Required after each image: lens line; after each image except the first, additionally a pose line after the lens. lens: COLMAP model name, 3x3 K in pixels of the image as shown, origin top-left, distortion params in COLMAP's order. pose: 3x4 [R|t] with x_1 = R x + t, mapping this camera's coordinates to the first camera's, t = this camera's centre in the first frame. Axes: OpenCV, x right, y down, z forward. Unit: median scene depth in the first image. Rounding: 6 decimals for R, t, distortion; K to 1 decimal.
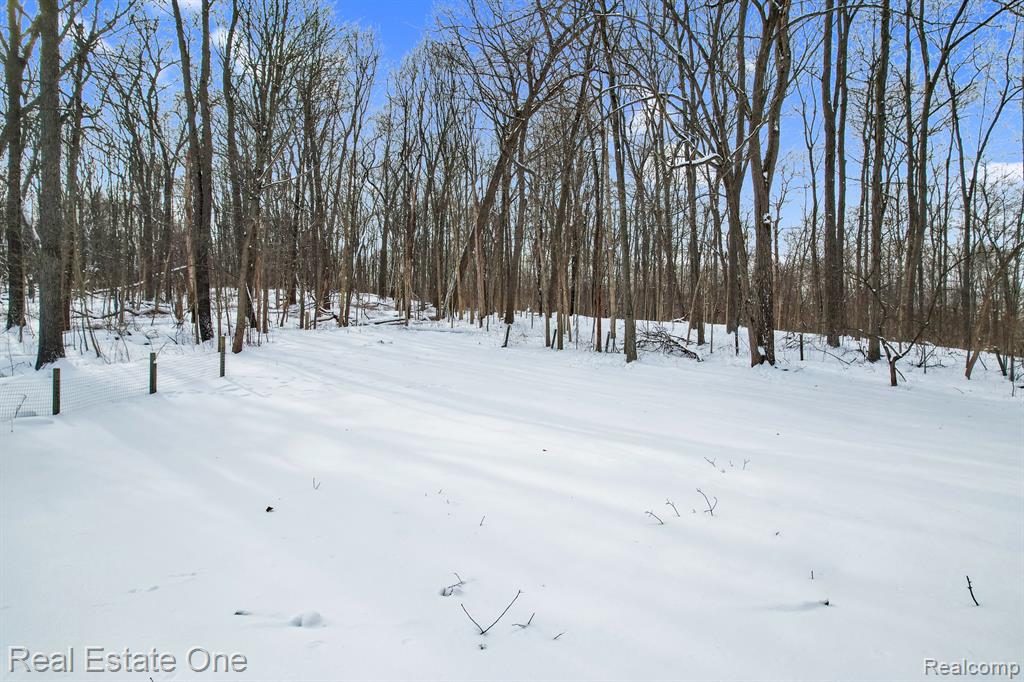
lens RADIAL K [[679.3, 0, 513.4], [0, 679.3, 328.1], [0, 0, 1]] dist [-0.086764, 0.075155]
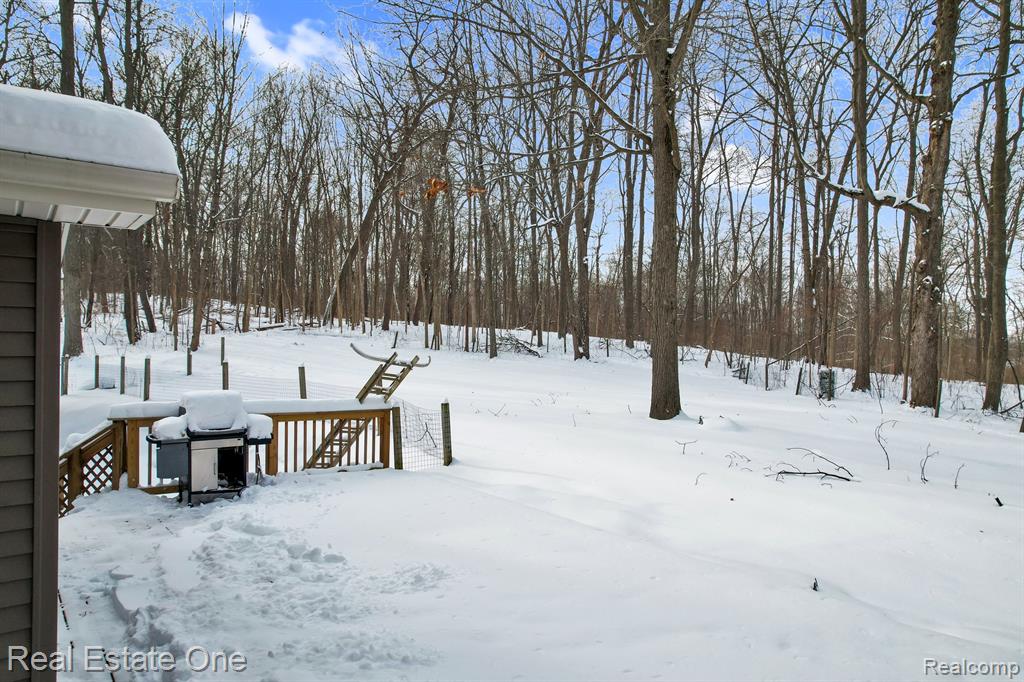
lens RADIAL K [[679.3, 0, 513.4], [0, 679.3, 328.1], [0, 0, 1]] dist [-0.086764, 0.075155]
pose [[0.970757, 0.007980, 0.239930, -0.109685], [-0.005427, 0.999921, -0.011302, 0.002774], [-0.240001, 0.009669, 0.970724, -0.338405]]
